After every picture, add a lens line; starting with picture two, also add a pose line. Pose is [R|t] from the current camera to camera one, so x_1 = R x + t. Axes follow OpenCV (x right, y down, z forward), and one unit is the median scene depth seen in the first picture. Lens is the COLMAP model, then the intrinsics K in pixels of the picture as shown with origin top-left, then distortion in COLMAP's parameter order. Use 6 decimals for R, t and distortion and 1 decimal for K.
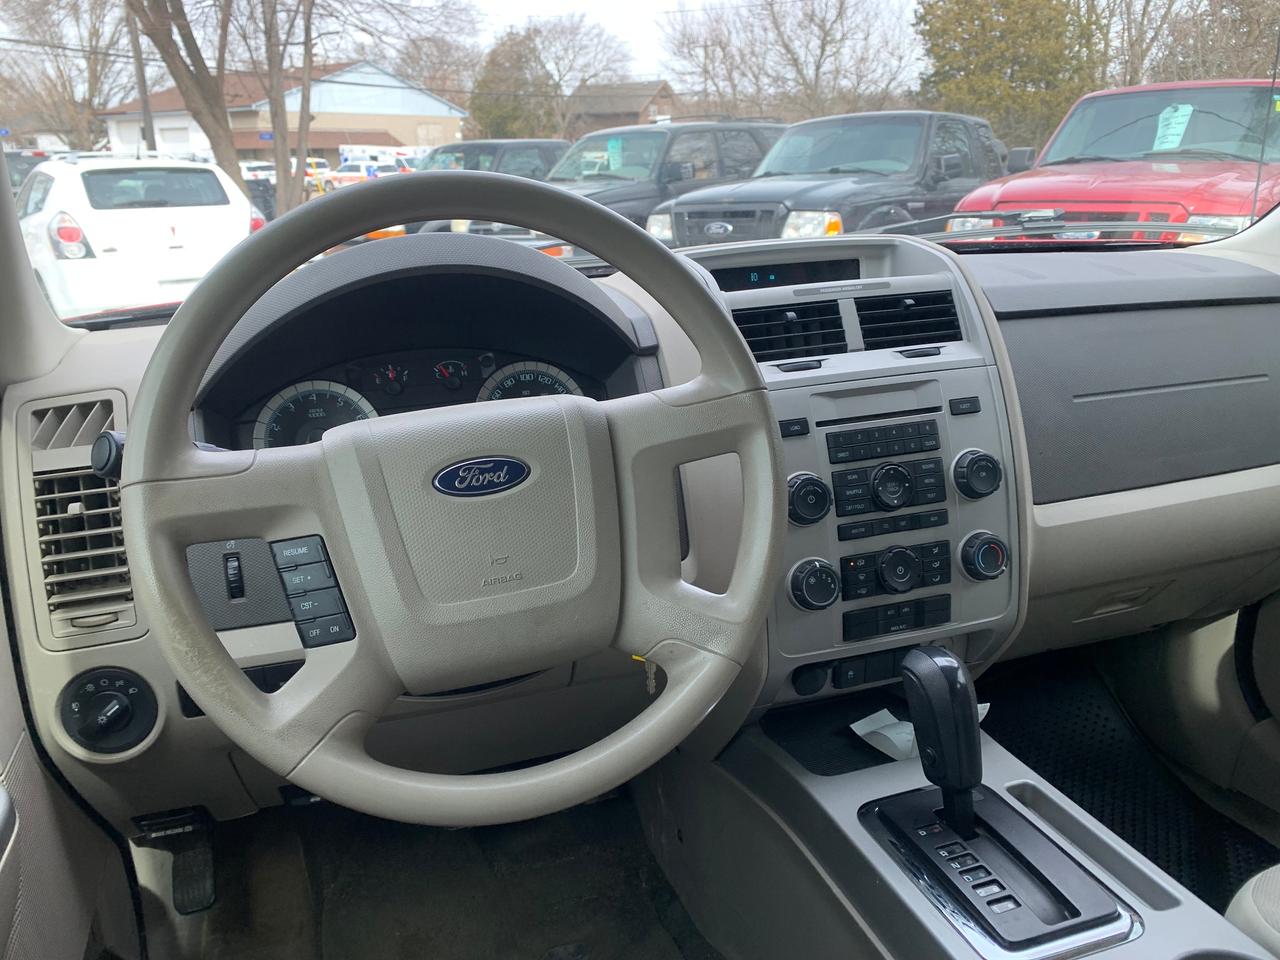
lens RADIAL K [[982.6, 0, 647.1], [0, 982.6, 509.1], [0, 0, 1]] dist [0.032509, -0.025698]
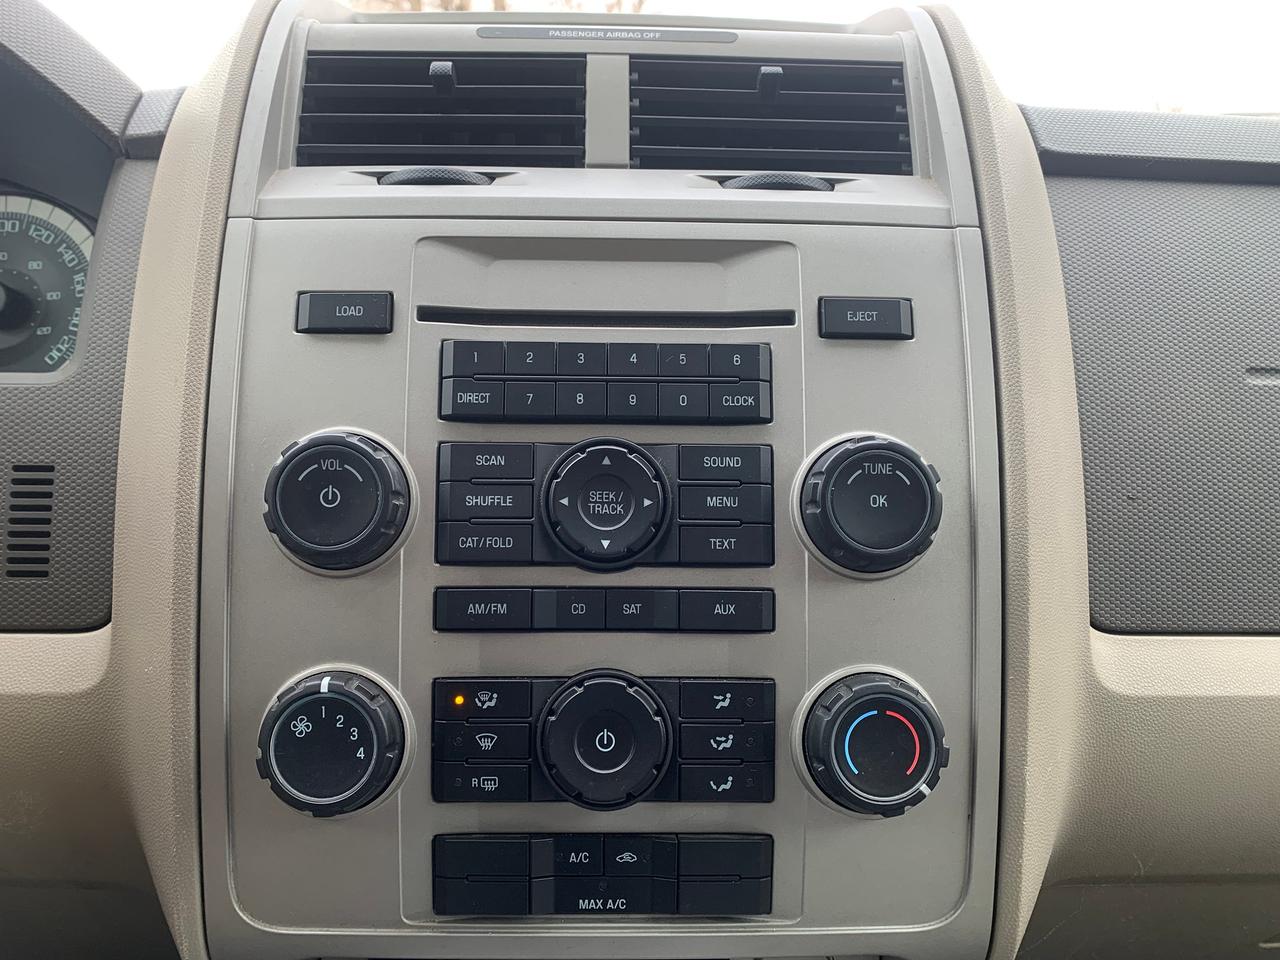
lens RADIAL K [[982.6, 0, 633.9], [0, 982.6, 500.5], [0, 0, 1]] dist [0.032509, -0.025698]
pose [[0.957239, 0.107505, -0.268582, 0.347511], [-0.141520, 0.983734, -0.110628, 0.014430], [0.252321, 0.143907, 0.956883, 0.642084]]
